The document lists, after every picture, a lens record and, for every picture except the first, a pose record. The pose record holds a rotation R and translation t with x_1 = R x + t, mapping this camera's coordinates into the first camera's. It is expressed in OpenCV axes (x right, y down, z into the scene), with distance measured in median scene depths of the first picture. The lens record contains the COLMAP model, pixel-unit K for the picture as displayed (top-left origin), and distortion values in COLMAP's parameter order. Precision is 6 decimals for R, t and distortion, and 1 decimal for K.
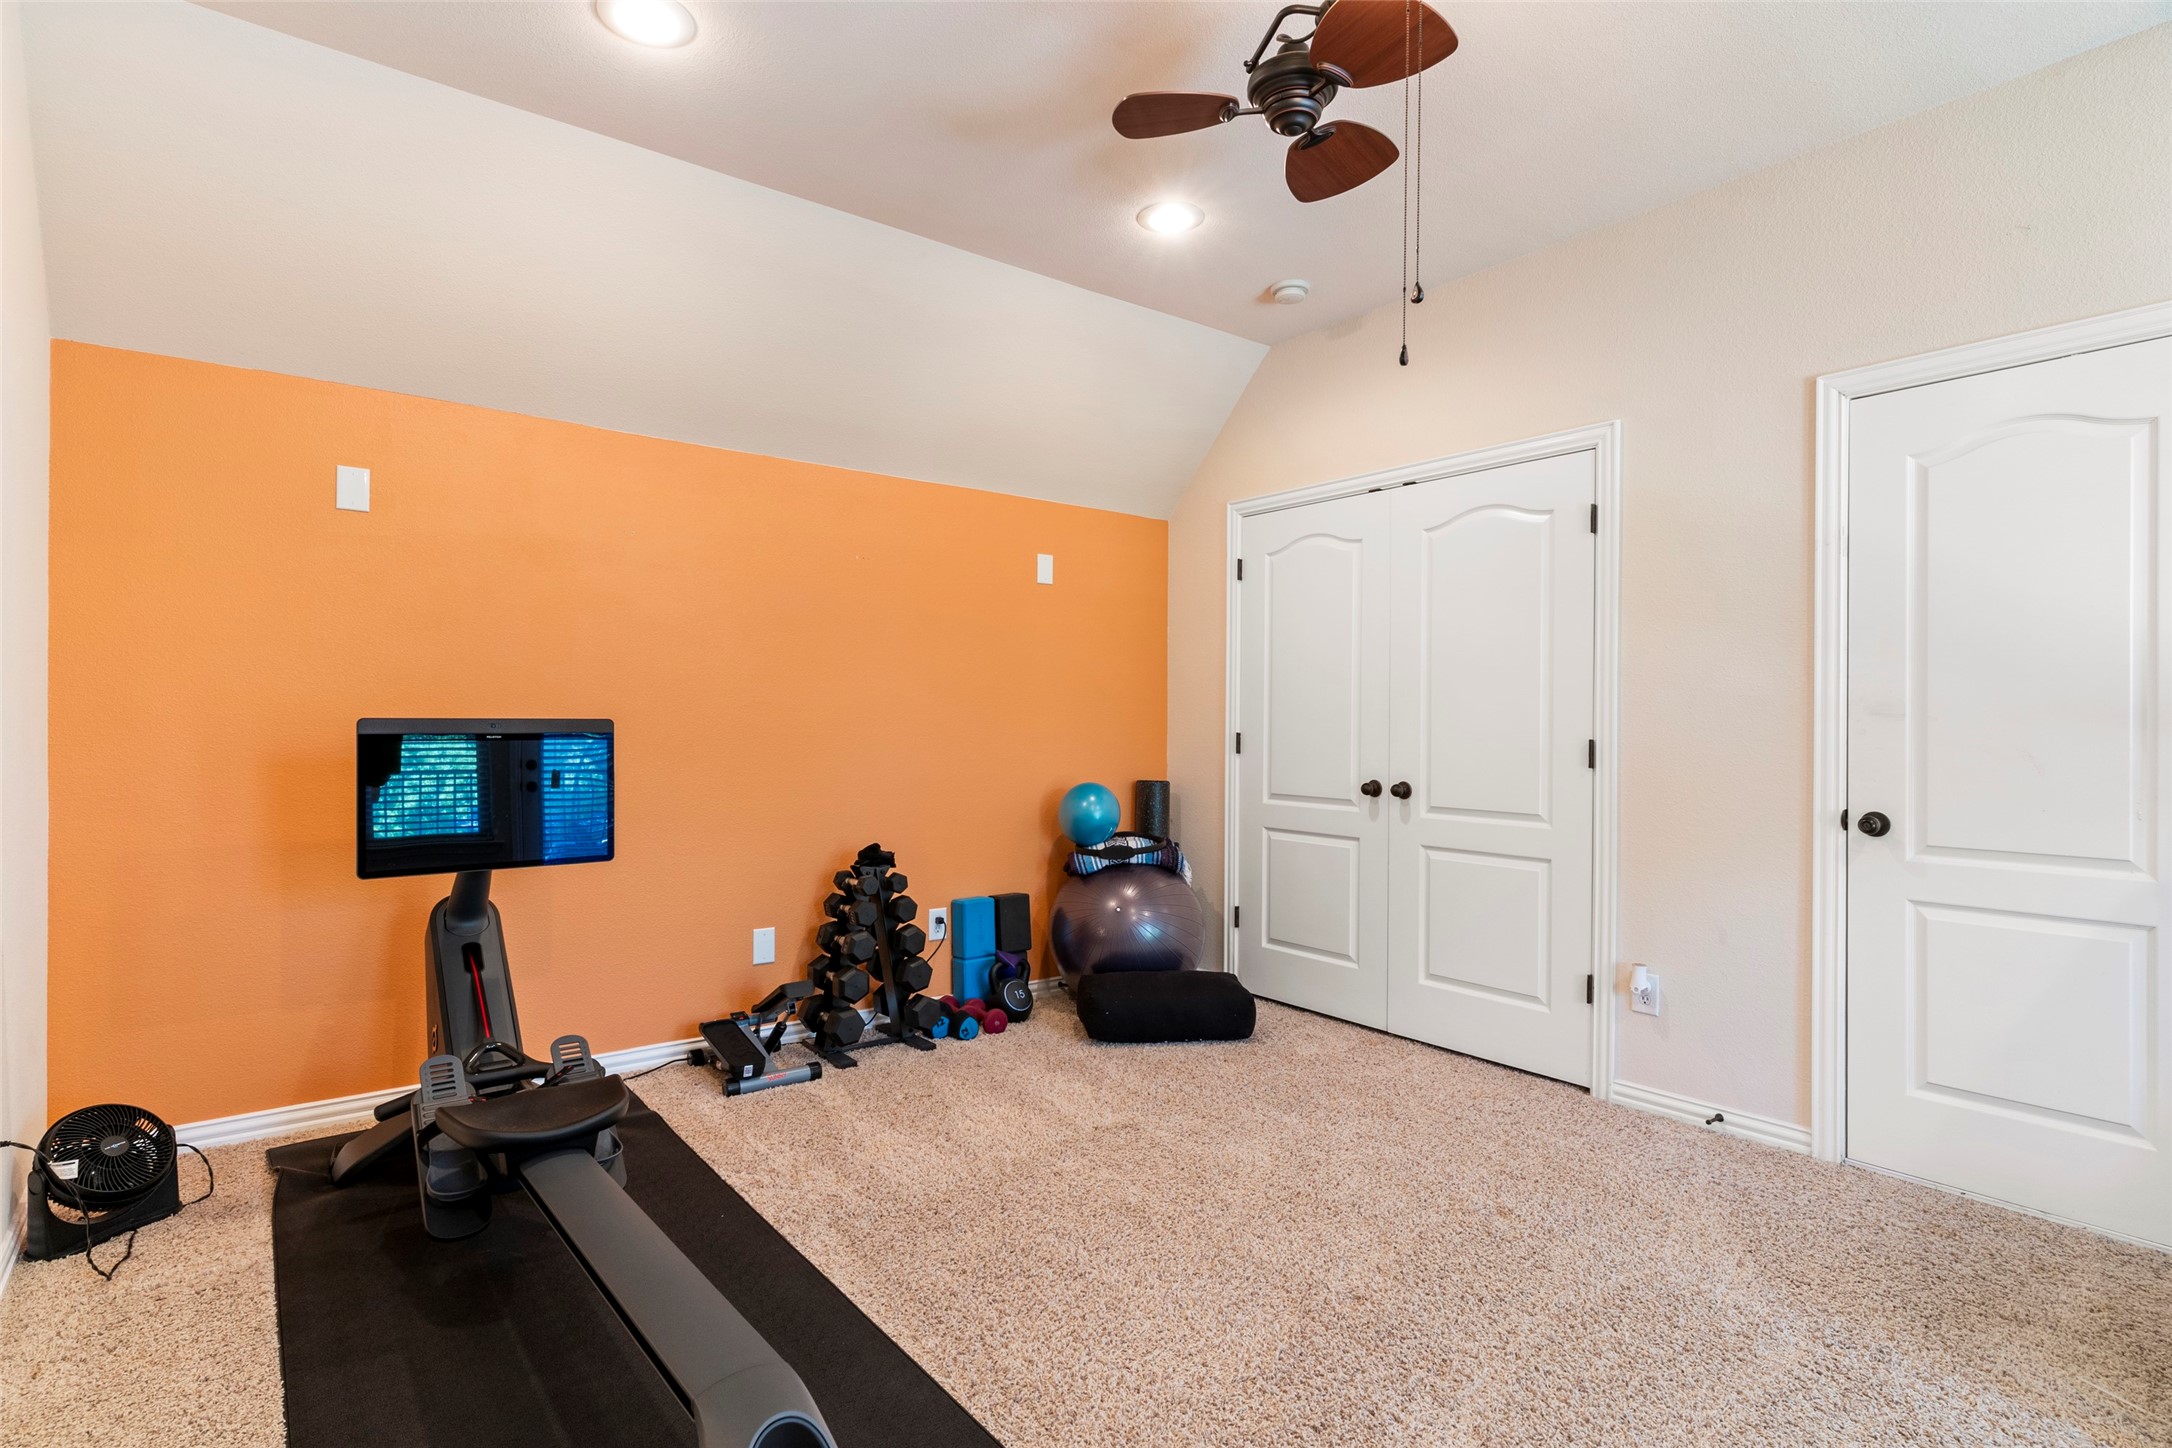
lens RADIAL K [[1068.6, 0, 1049.8], [0, 1068.6, 722.9], [0, 0, 1]] dist [-0.005261, -0.000465]
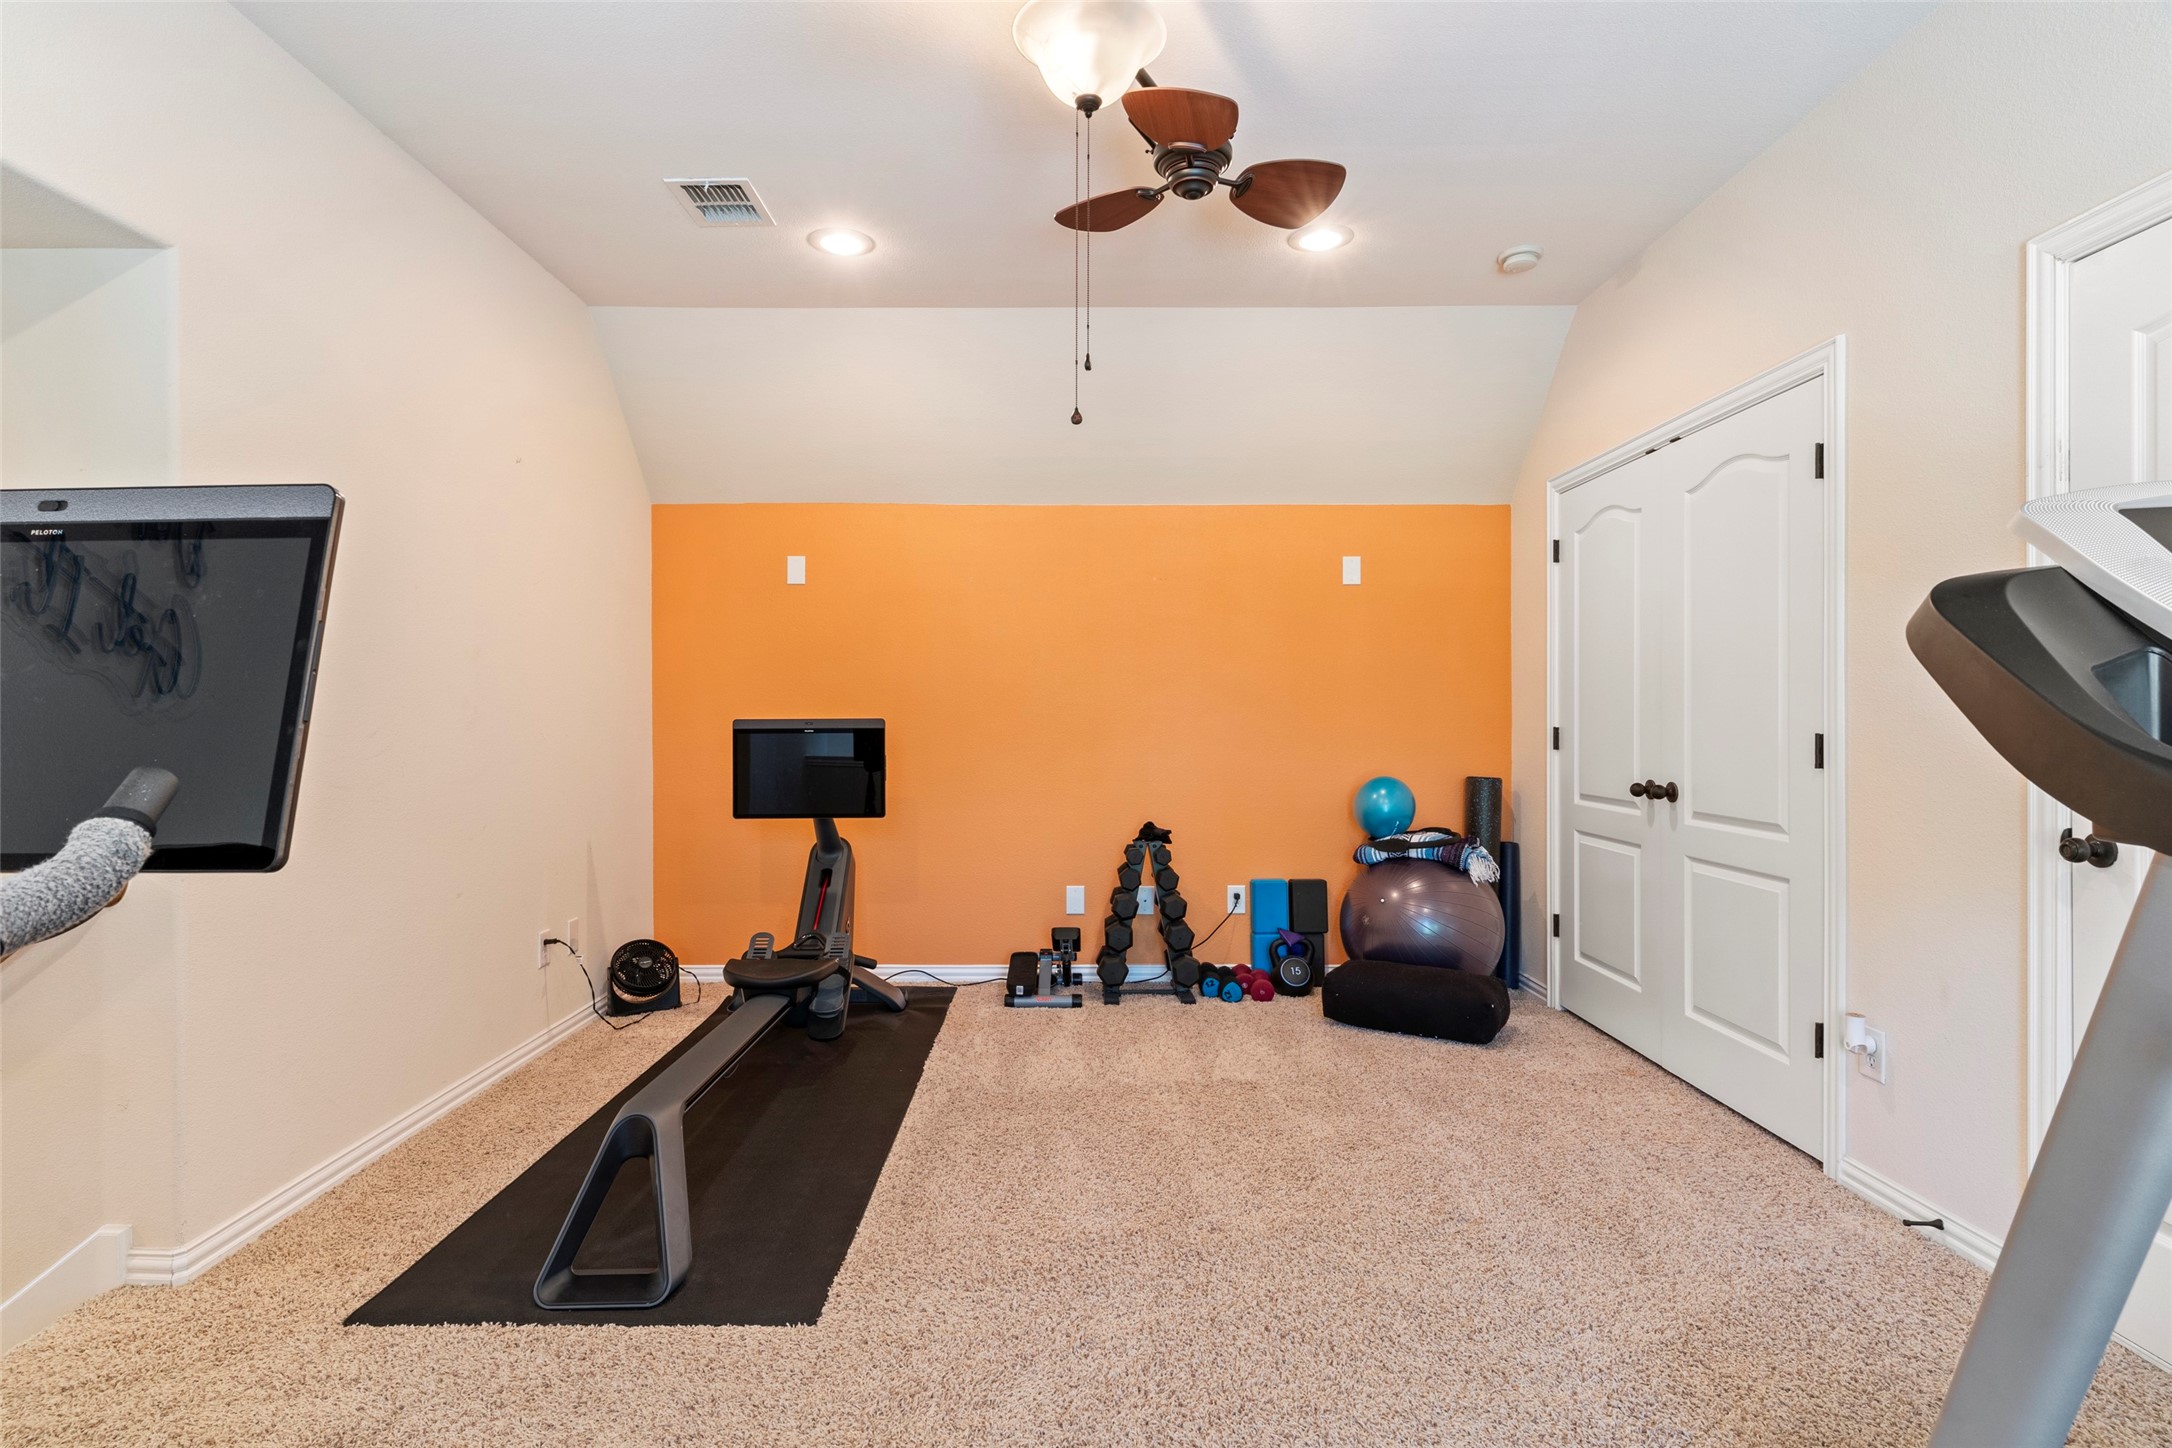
lens RADIAL K [[1068.6, 0, 1071.7], [0, 1068.6, 722.2], [0, 0, 1]] dist [-0.005261, -0.000465]
pose [[0.797663, -0.006294, -0.603070, 0.472257], [0.007461, 0.999972, -0.000567, 0.002874], [0.603057, -0.004048, 0.797688, 0.008175]]
